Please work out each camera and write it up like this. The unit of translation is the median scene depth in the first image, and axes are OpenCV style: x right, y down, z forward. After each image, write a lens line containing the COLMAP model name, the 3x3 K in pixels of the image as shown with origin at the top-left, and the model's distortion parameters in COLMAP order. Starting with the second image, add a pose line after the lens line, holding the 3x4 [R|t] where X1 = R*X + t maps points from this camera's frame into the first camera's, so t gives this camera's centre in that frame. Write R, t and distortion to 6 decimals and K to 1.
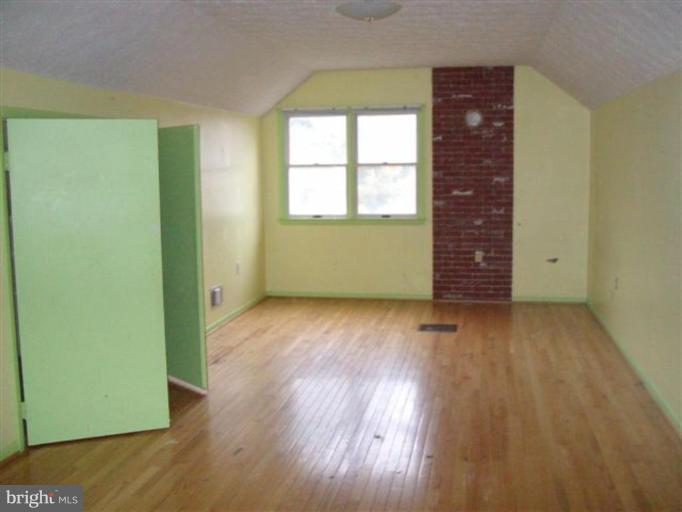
lens RADIAL K [[751.6, 0, 341.0], [0, 751.6, 256.0], [0, 0, 1]] dist [-0.168064, 0.011226]
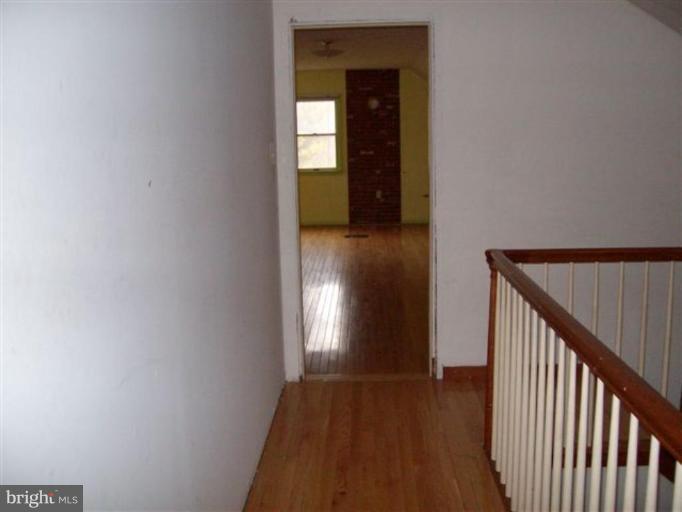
lens RADIAL K [[751.6, 0, 341.0], [0, 751.6, 256.0], [0, 0, 1]] dist [-0.168064, 0.011226]
pose [[0.988445, -0.036155, 0.147206, -0.121406], [0.030527, 0.998721, 0.040313, 0.062174], [-0.148475, -0.035354, 0.988284, -0.501841]]
